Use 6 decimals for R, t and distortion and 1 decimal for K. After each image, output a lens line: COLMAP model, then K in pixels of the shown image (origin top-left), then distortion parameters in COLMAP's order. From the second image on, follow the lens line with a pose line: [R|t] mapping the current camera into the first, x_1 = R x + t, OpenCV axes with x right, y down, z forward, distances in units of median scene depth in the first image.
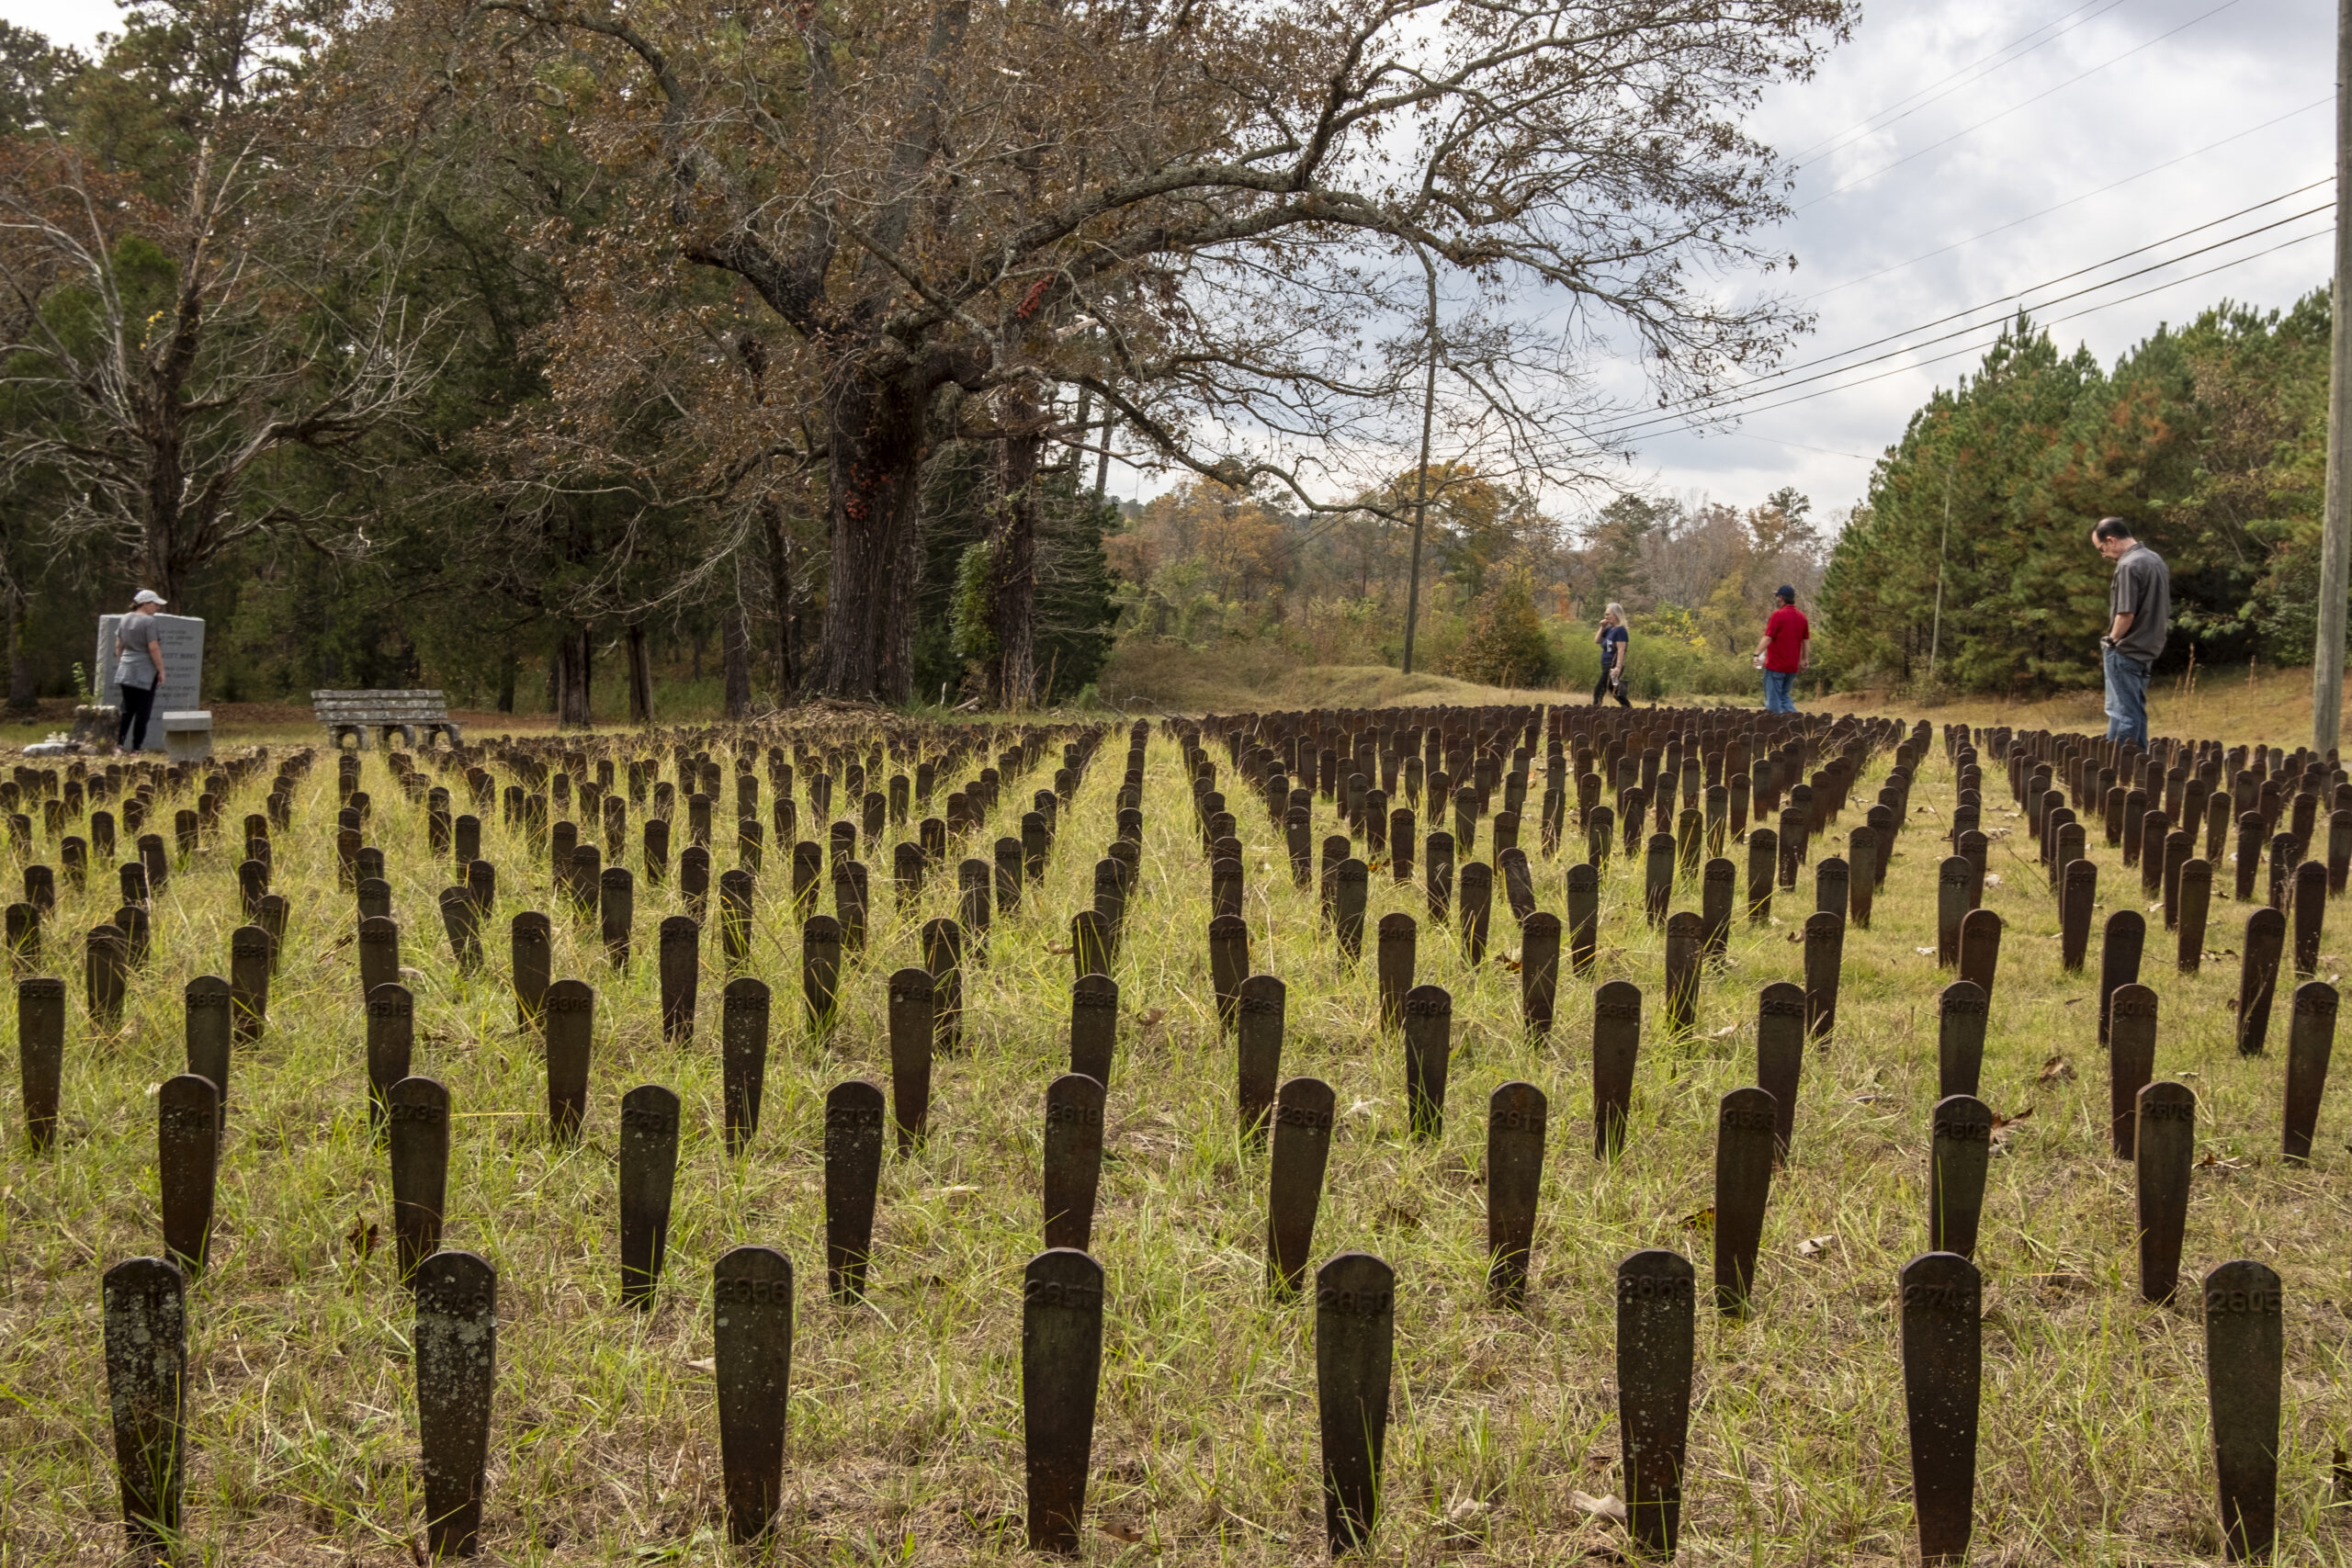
lens RADIAL K [[2441.2, 0, 1176.1], [0, 2441.2, 782.8], [0, 0, 1]] dist [-0.001719, 0.000000]
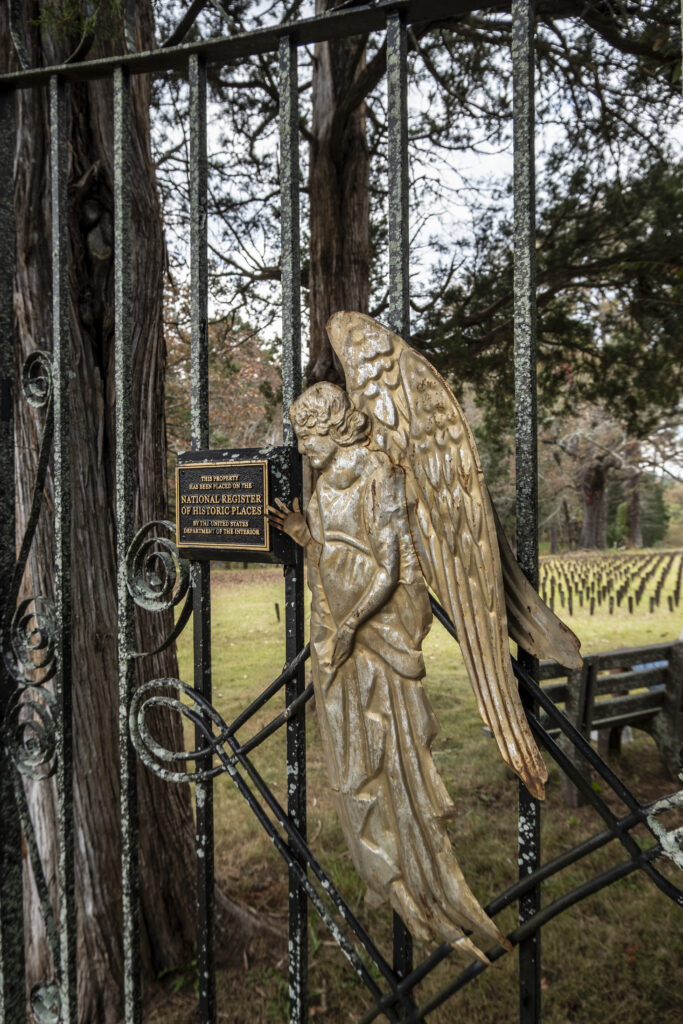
lens RADIAL K [[787.6, 0, 341.7], [0, 787.6, 509.7], [0, 0, 1]] dist [0.000090, 0.000219]
pose [[0.907554, -0.063712, -0.415074, 0.039851], [0.028954, 0.995565, -0.089507, 0.006261], [0.418936, 0.069215, 0.905374, -0.370468]]
